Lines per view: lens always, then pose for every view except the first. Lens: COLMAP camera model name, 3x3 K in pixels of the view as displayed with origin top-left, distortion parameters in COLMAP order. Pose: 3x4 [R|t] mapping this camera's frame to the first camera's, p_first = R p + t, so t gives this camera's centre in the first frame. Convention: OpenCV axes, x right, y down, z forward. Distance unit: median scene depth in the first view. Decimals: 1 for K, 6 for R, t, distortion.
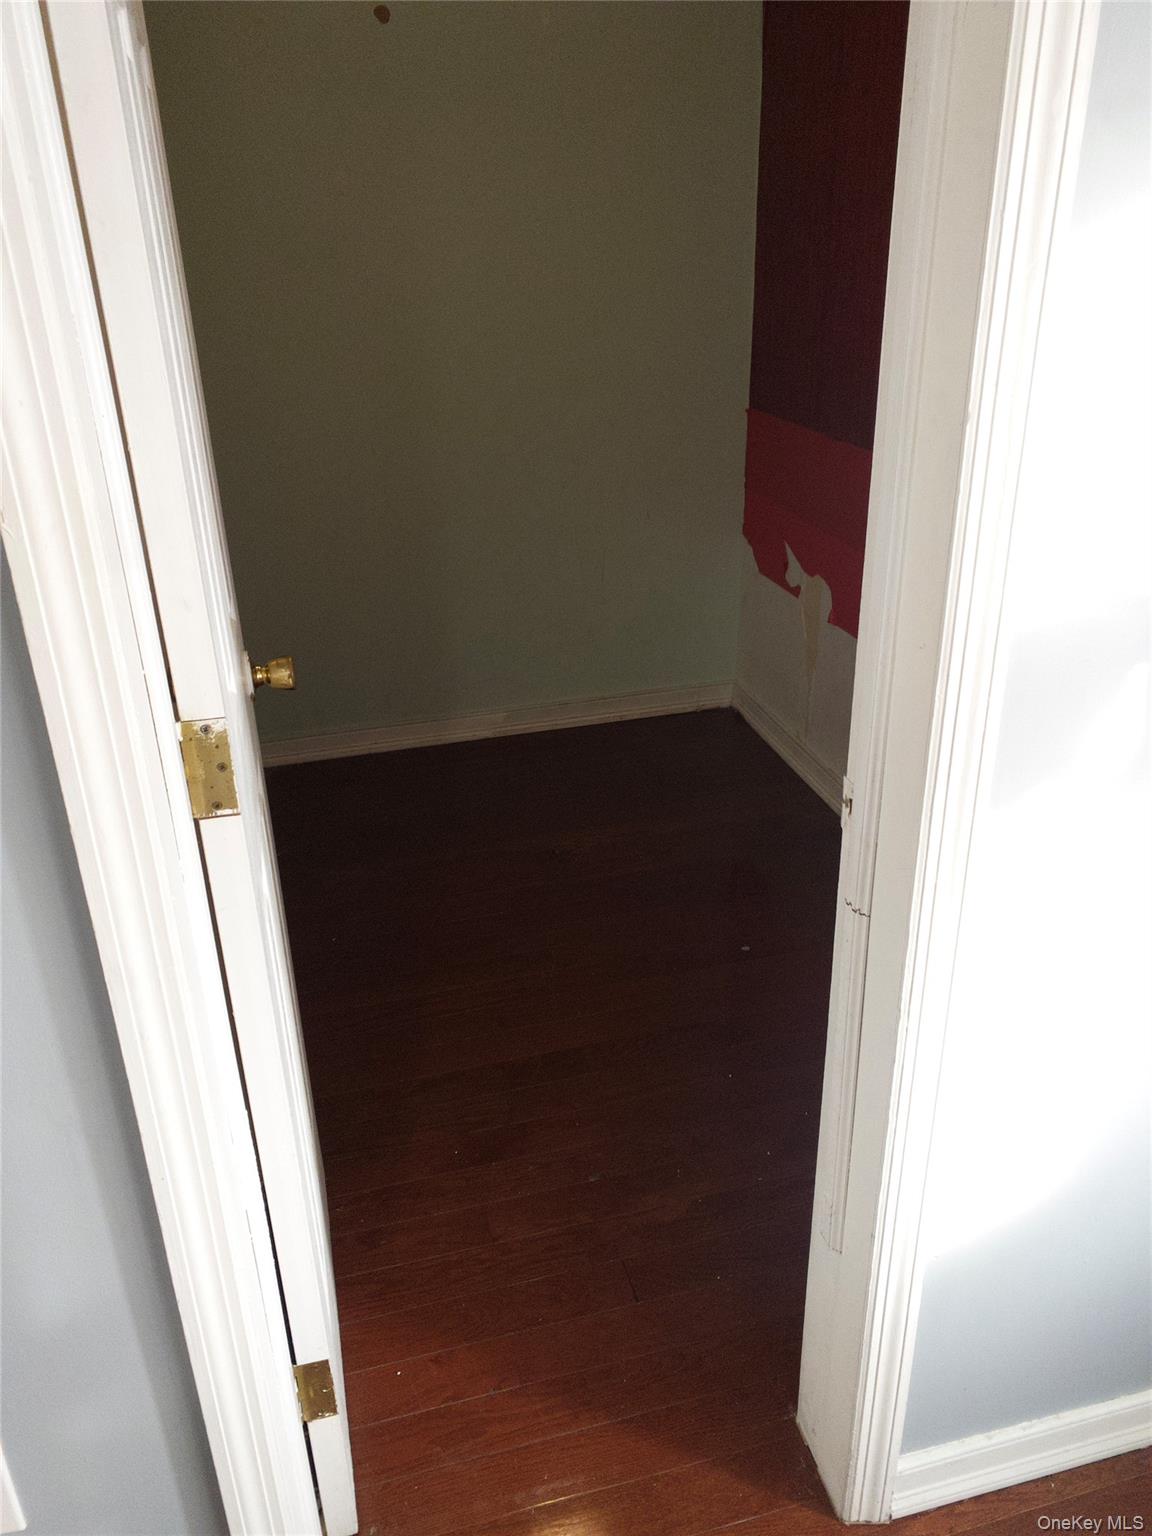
lens RADIAL K [[1169.6, 0, 574.5], [0, 1169.6, 763.6], [0, 0, 1]] dist [0.044534, -0.003386]
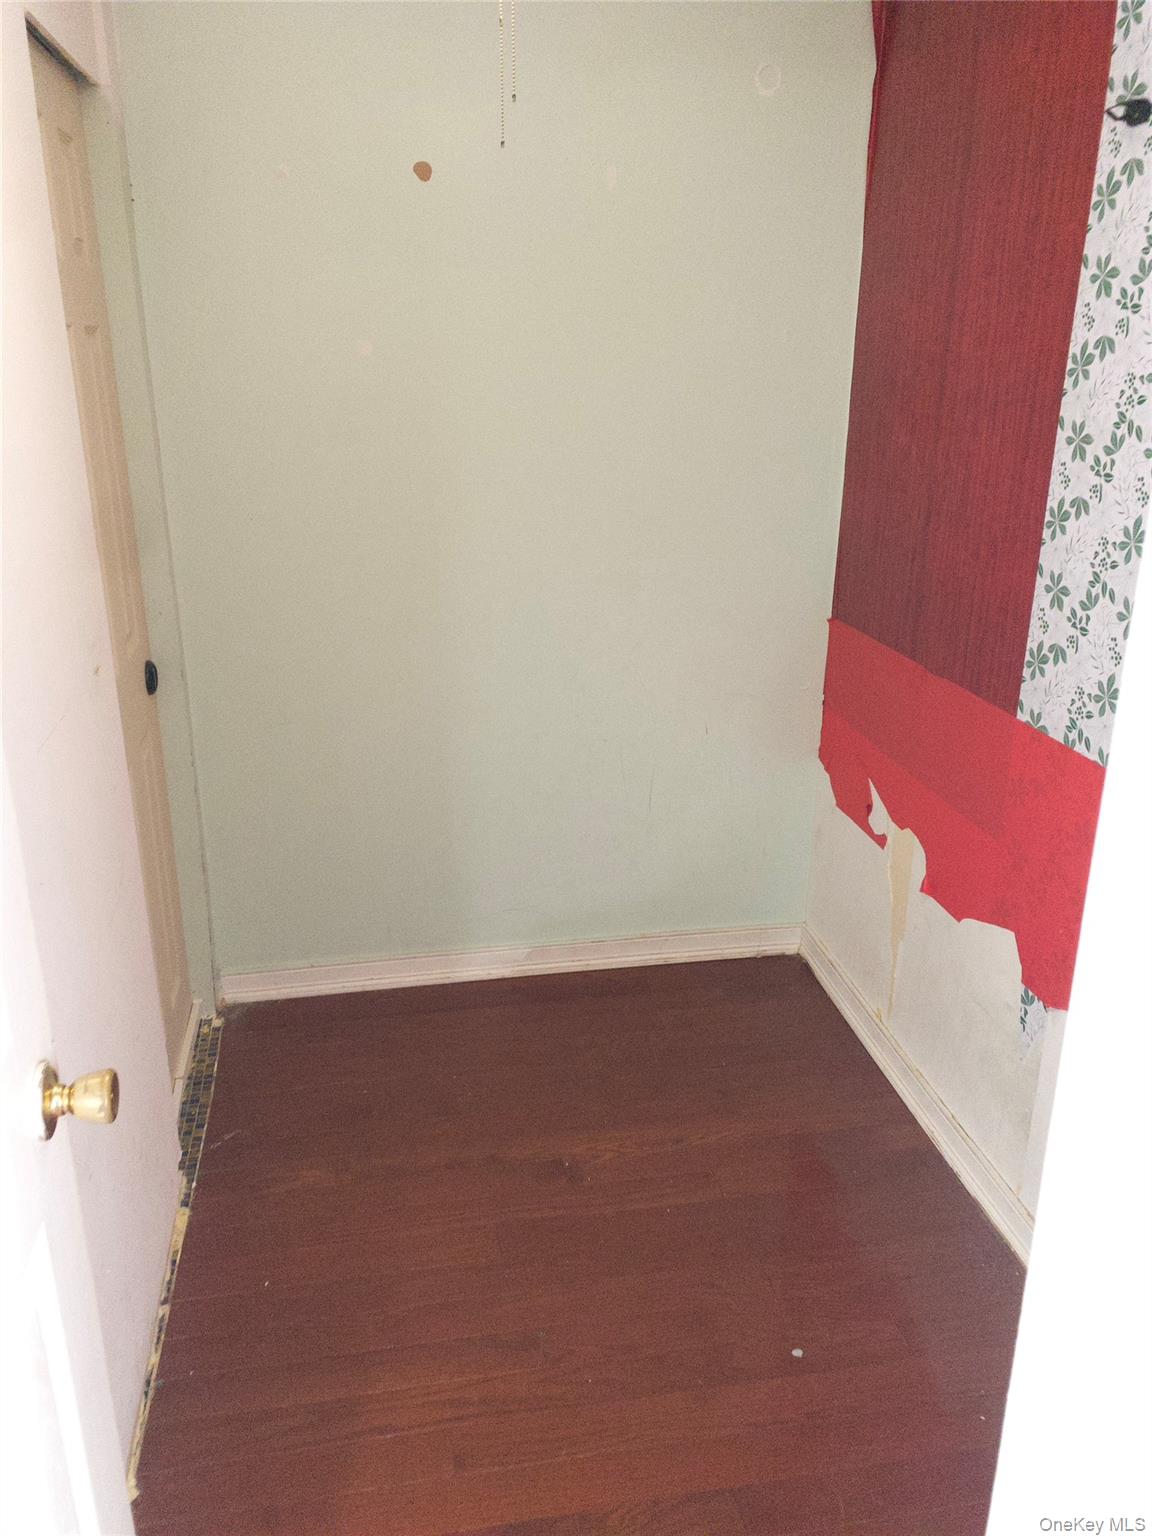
lens RADIAL K [[1169.6, 0, 578.5], [0, 1169.6, 771.4], [0, 0, 1]] dist [0.044534, -0.003386]
pose [[0.996400, 0.051494, -0.067352, 0.030281], [-0.057337, 0.994477, -0.087904, -0.107779], [0.062453, 0.091449, 0.993849, 0.164106]]
